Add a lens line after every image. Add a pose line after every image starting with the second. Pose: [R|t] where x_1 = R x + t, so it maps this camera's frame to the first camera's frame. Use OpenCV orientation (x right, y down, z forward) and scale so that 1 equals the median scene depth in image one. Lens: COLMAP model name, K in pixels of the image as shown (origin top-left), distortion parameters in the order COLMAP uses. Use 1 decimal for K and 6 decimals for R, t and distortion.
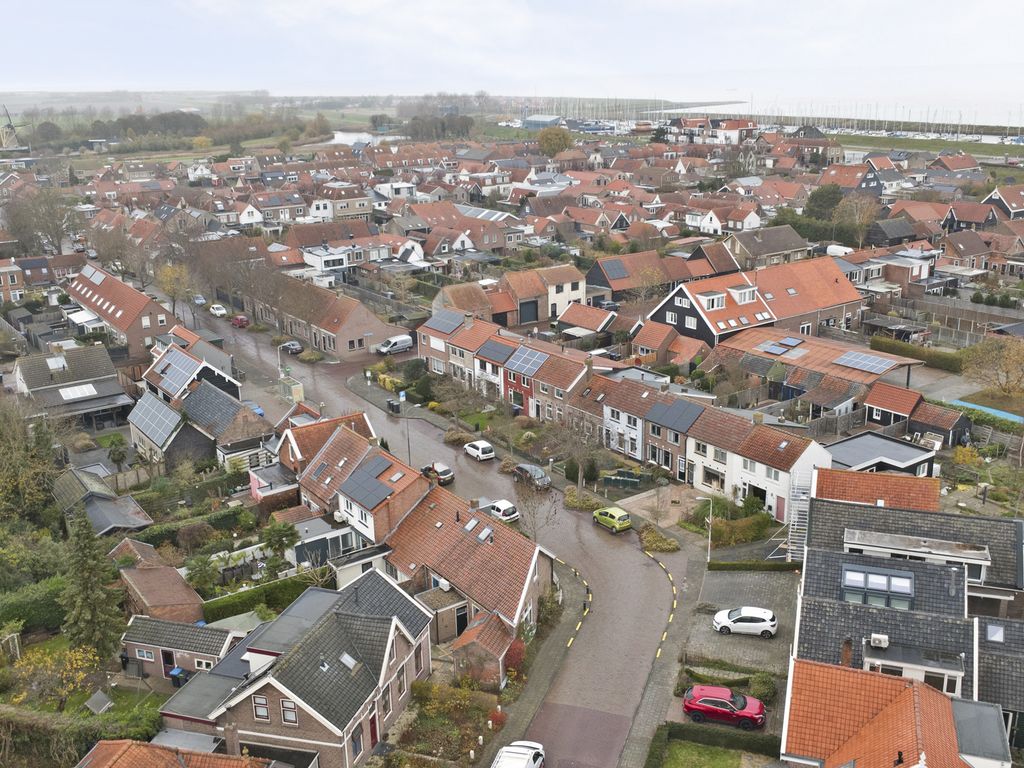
lens RADIAL K [[1004.7, 0, 512.0], [0, 1004.7, 384.0], [0, 0, 1]] dist [-0.016928, 0.008138]
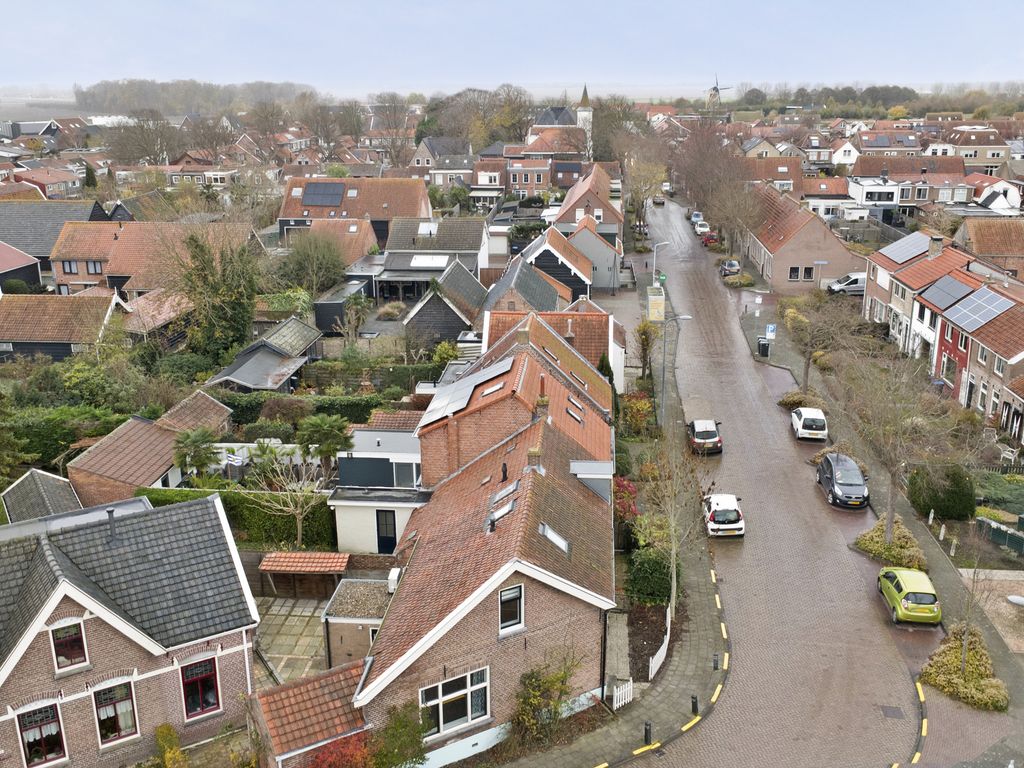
lens RADIAL K [[975.7, 0, 512.0], [0, 975.7, 384.0], [0, 0, 1]] dist [0.007814, 0.019420]
pose [[0.761587, 0.209793, -0.613165, 0.205294], [-0.202402, 0.975823, 0.082480, 0.034085], [0.615644, 0.061290, 0.785637, 0.475647]]
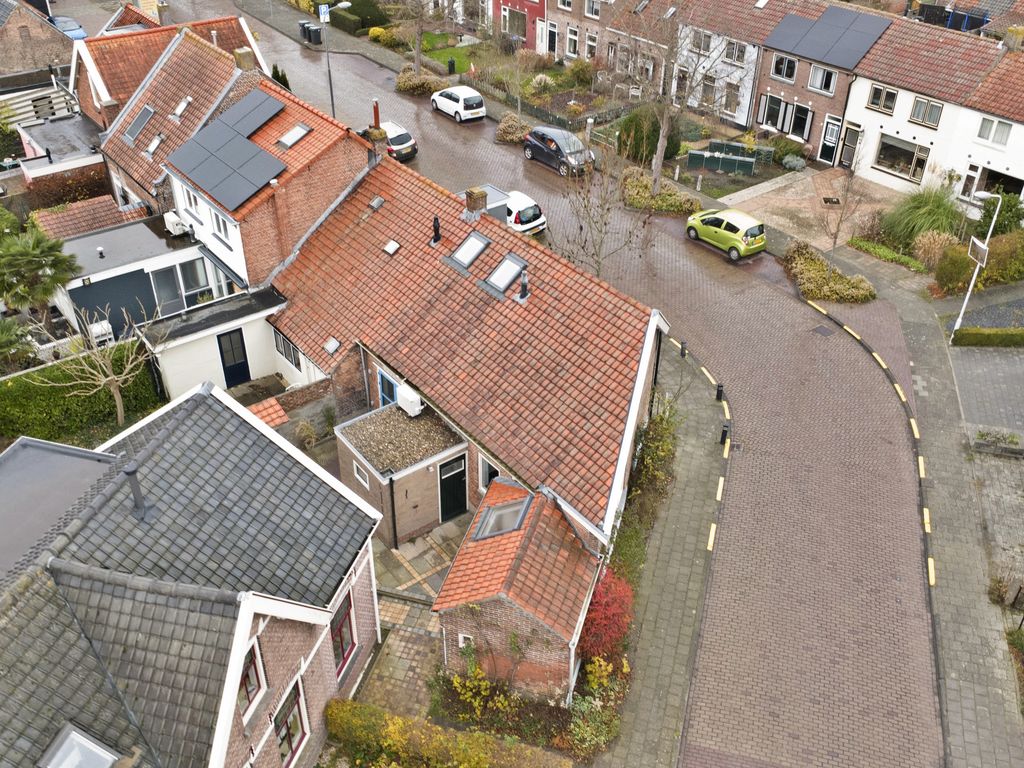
lens RADIAL K [[957.9, 0, 512.0], [0, 957.9, 384.0], [0, 0, 1]] dist [0.004442, 0.012525]
pose [[0.998422, 0.003595, 0.056039, -0.035669], [-0.020595, 0.951850, 0.305873, 0.055663], [-0.052241, -0.306544, 0.950422, 0.475520]]
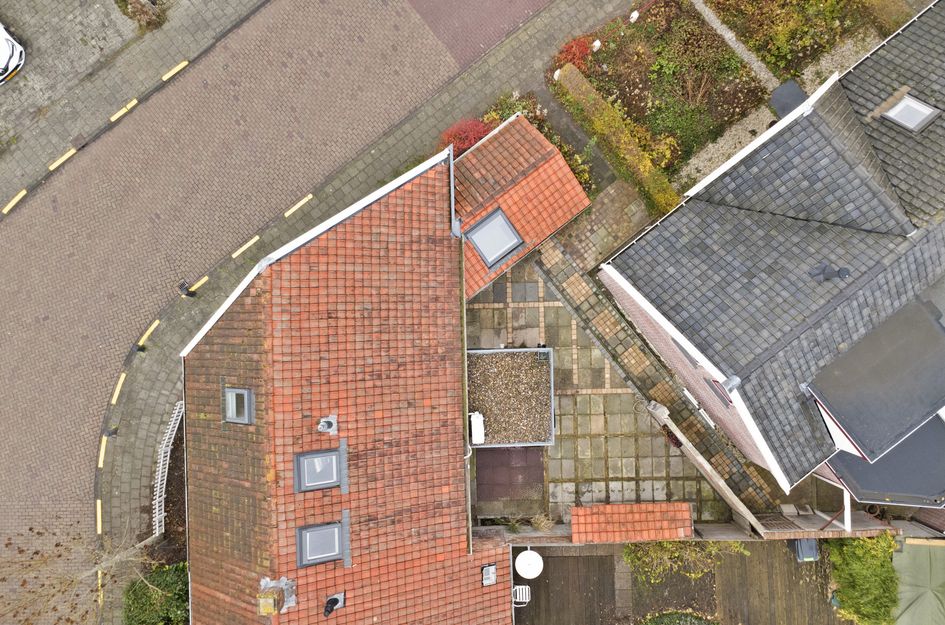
lens RADIAL K [[800.0, 0, 472.5], [0, 800.0, 312.5], [0, 0, 1]] dist [0.012038, 0.007945]
pose [[-0.835315, -0.546701, 0.058029, -0.044527], [0.209391, -0.218772, 0.953045, -0.071957], [-0.508335, 0.808243, 0.297218, 0.656347]]
